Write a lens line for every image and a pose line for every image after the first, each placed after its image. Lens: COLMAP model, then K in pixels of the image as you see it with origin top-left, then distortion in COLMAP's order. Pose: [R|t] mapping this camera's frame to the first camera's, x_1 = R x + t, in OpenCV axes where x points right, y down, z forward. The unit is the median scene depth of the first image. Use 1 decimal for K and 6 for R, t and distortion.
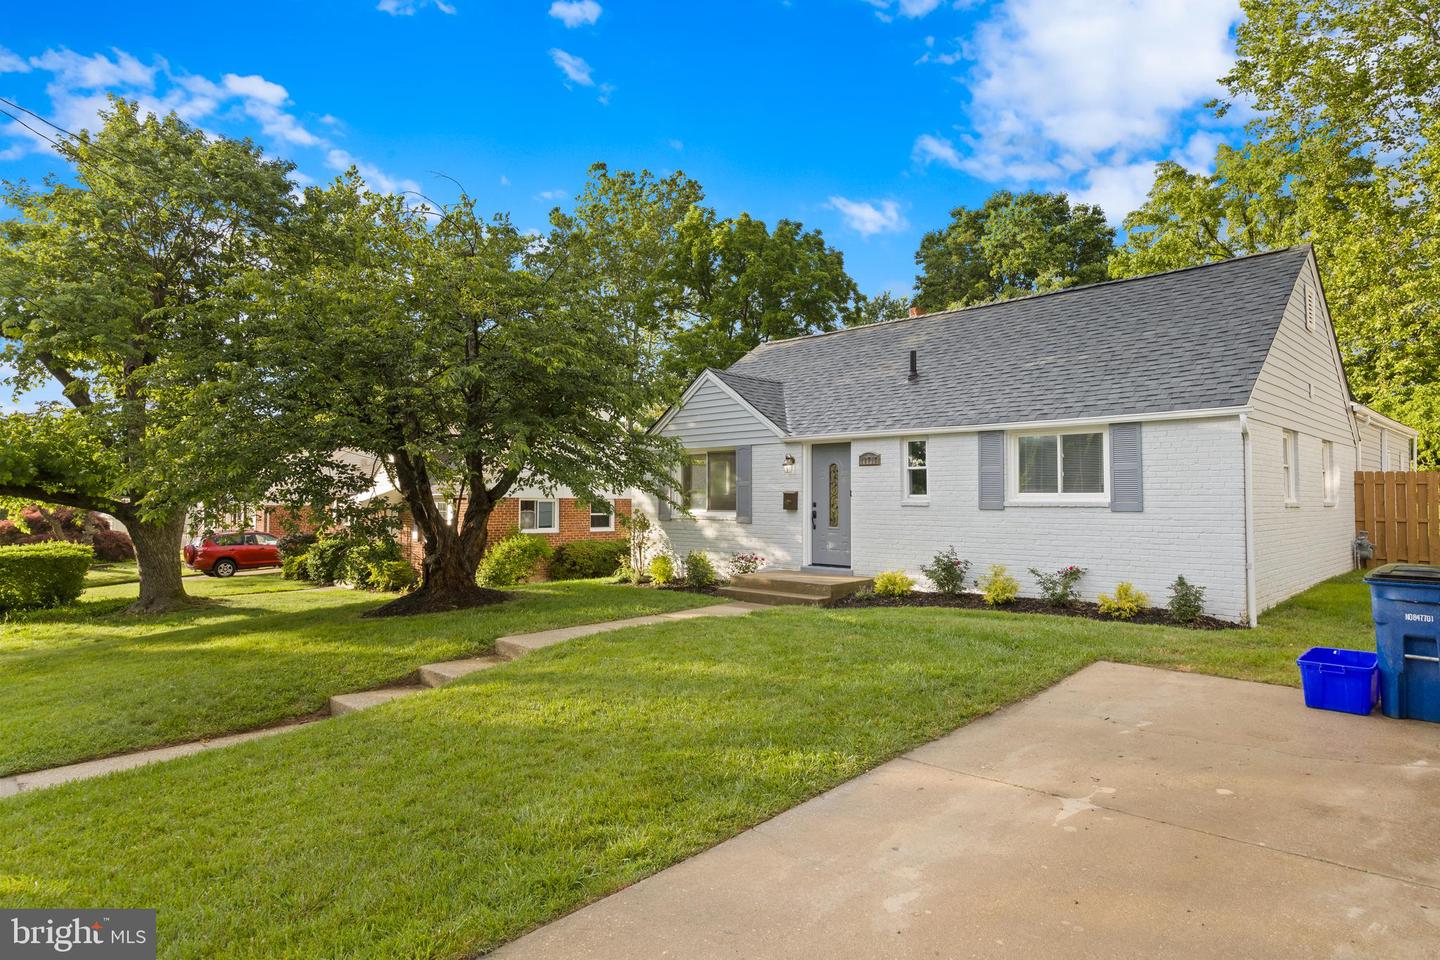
lens RADIAL K [[824.0, 0, 720.0], [0, 824.0, 480.0], [0, 0, 1]] dist [0.001047, 0.000161]
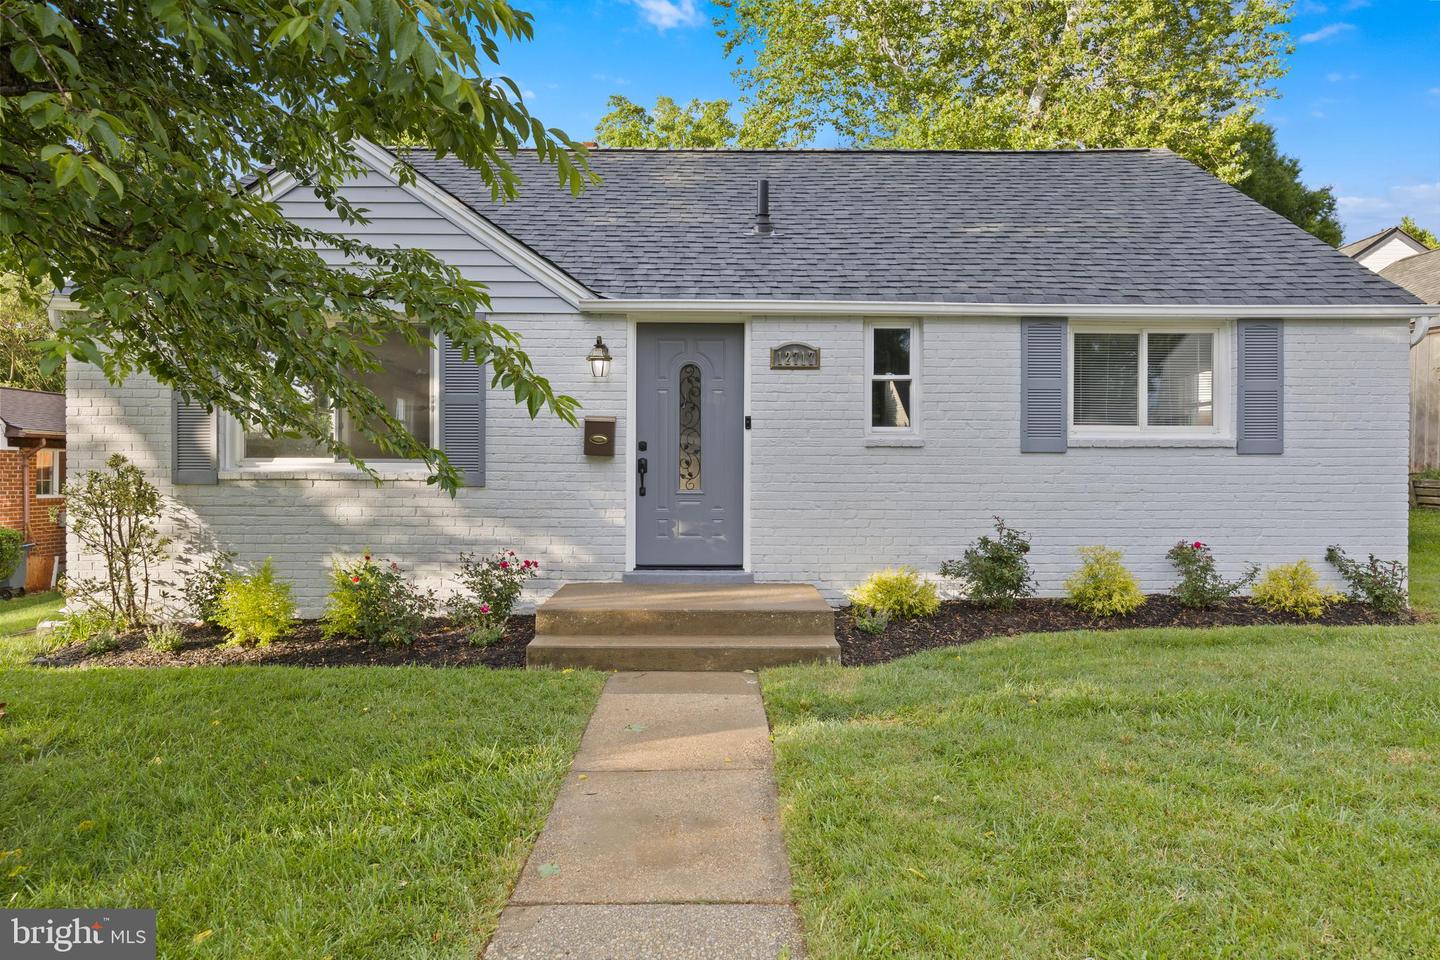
lens RADIAL K [[882.1, 0, 722.7], [0, 882.1, 485.3], [0, 0, 1]] dist [0.004213, -0.002461]
pose [[0.698658, -0.010012, 0.715386, -0.247775], [-0.018321, 0.999324, 0.031879, 0.038722], [-0.715221, -0.035379, 0.698002, 0.649954]]
